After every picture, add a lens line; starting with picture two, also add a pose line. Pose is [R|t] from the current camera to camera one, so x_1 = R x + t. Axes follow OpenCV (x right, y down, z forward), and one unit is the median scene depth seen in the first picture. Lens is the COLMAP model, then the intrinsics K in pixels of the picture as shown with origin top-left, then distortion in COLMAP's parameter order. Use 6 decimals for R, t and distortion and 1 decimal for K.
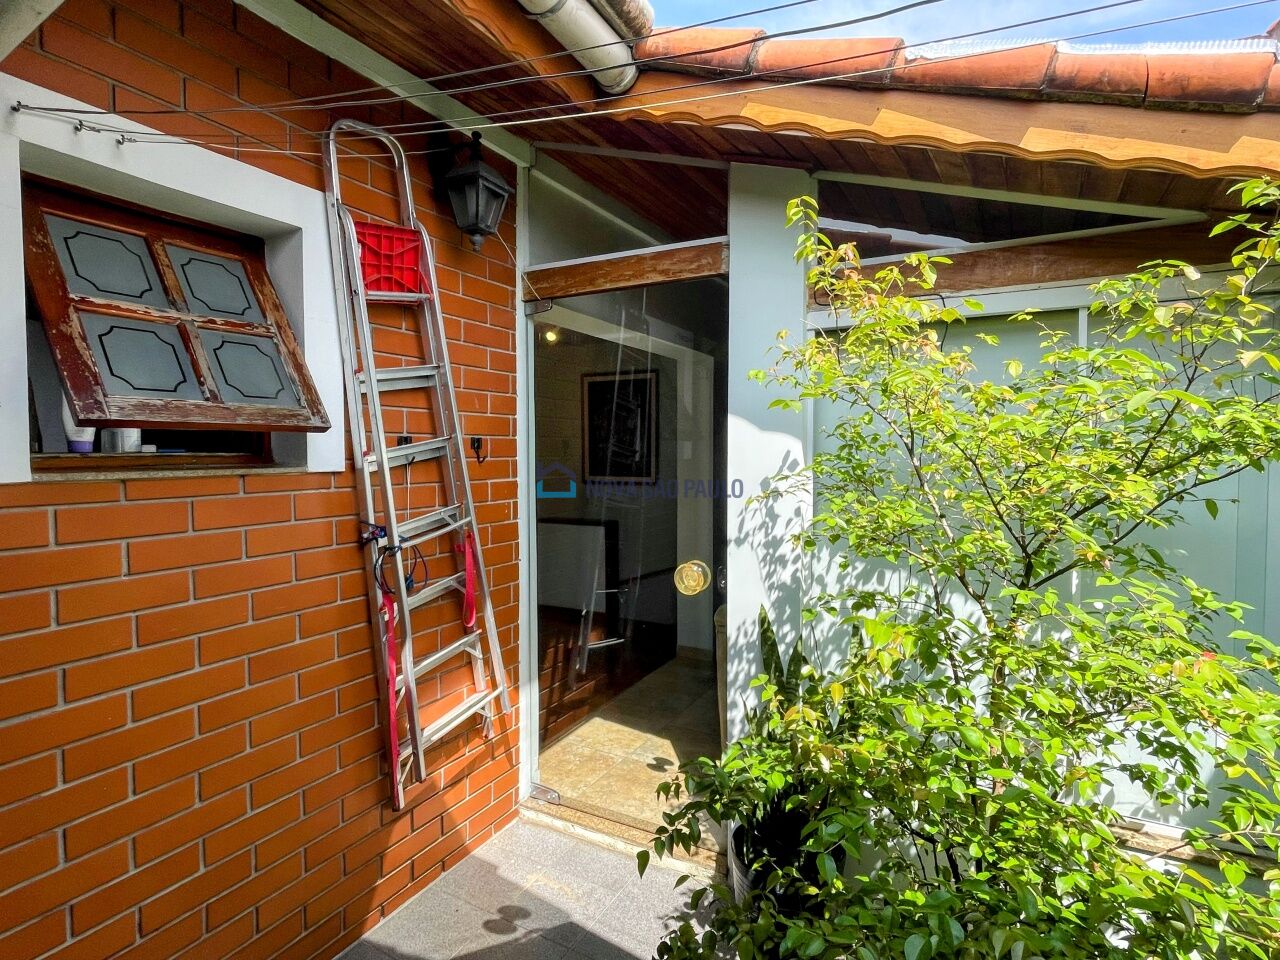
lens RADIAL K [[675.3, 0, 642.3], [0, 675.3, 483.2], [0, 0, 1]] dist [-0.002612, 0.001431]
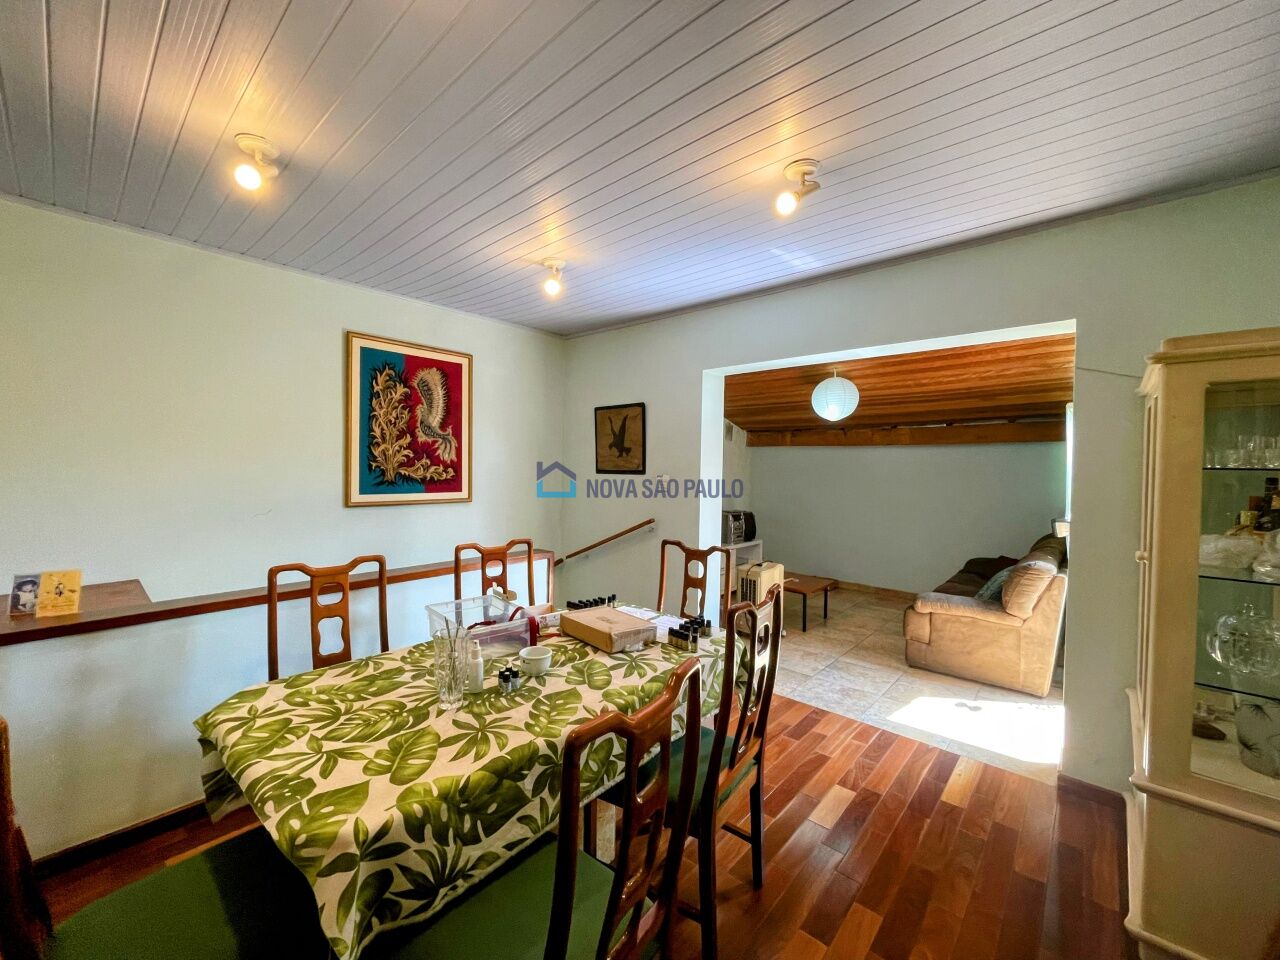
lens RADIAL K [[515.0, 0, 636.8], [0, 515.0, 478.7], [0, 0, 1]] dist [-0.002622, 0.000206]
pose [[0.236099, -0.024925, 0.971409, -1.497260], [0.034906, 0.999243, 0.017155, -0.074949], [-0.971102, 0.029858, 0.236790, 1.932327]]
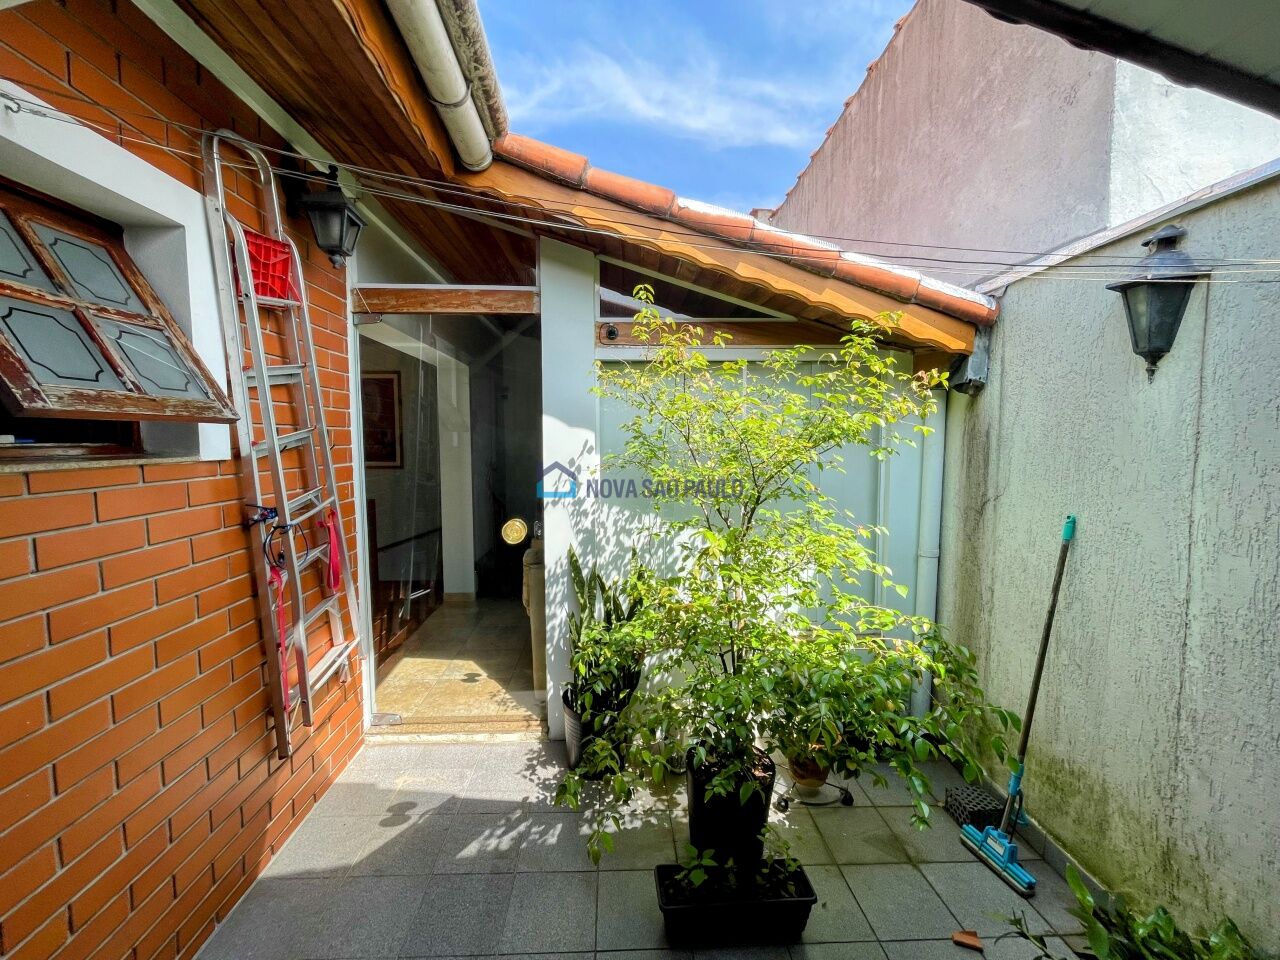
lens RADIAL K [[522.7, 0, 636.7], [0, 522.7, 480.6], [0, 0, 1]] dist [0.001591, 0.000828]
pose [[0.854145, -0.041136, 0.518405, -0.300226], [0.024251, 0.998933, 0.039311, -0.000981], [-0.519469, -0.021006, 0.854231, -0.052694]]
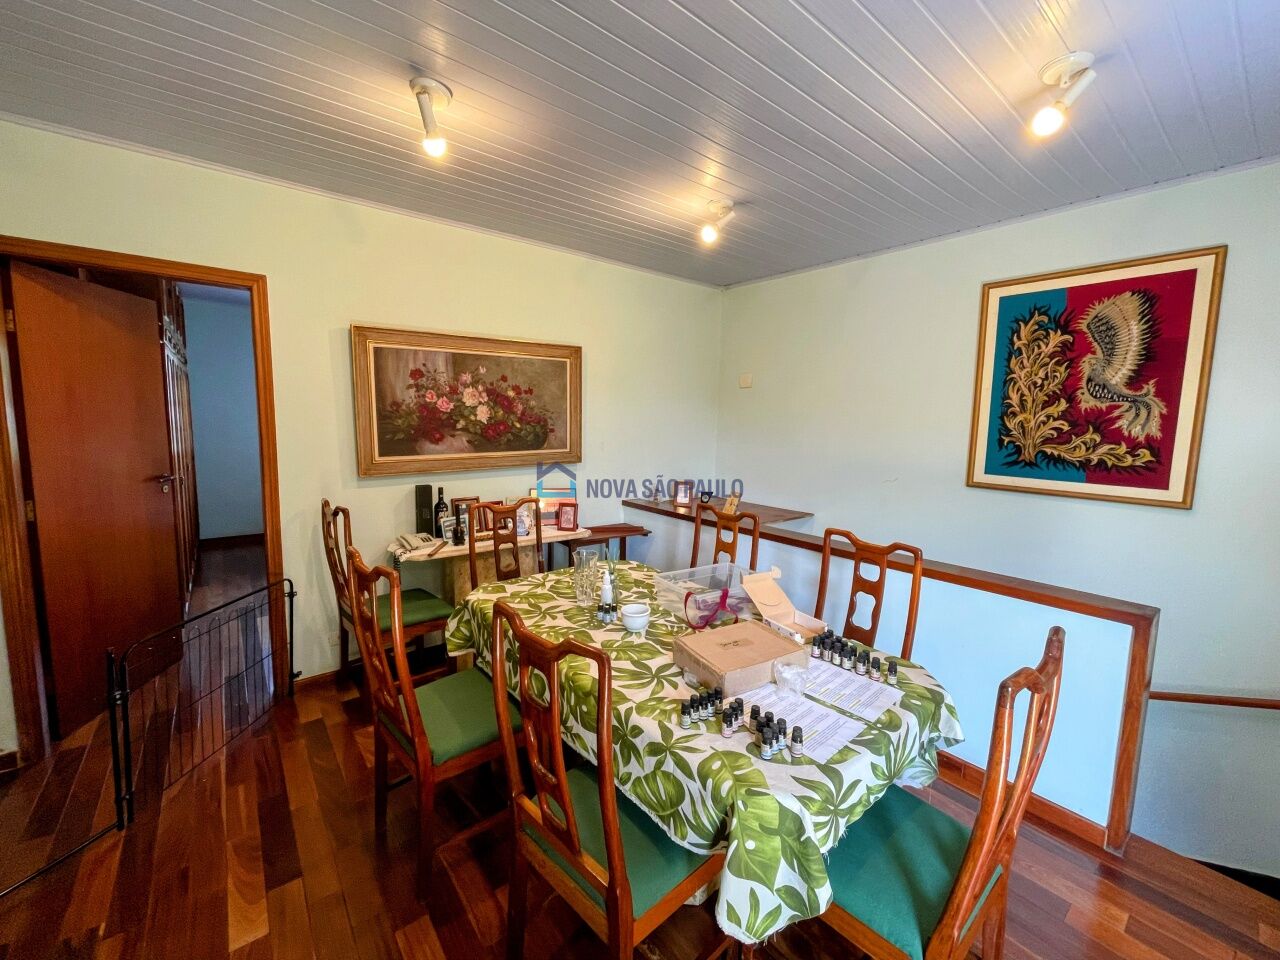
lens RADIAL K [[515.0, 0, 633.8], [0, 515.0, 476.4], [0, 0, 1]] dist [-0.002622, 0.000206]
pose [[0.916020, 0.061075, -0.396457, -0.530832], [-0.038653, 0.997181, 0.064310, -0.073443], [0.399267, -0.043585, 0.915798, 1.543617]]
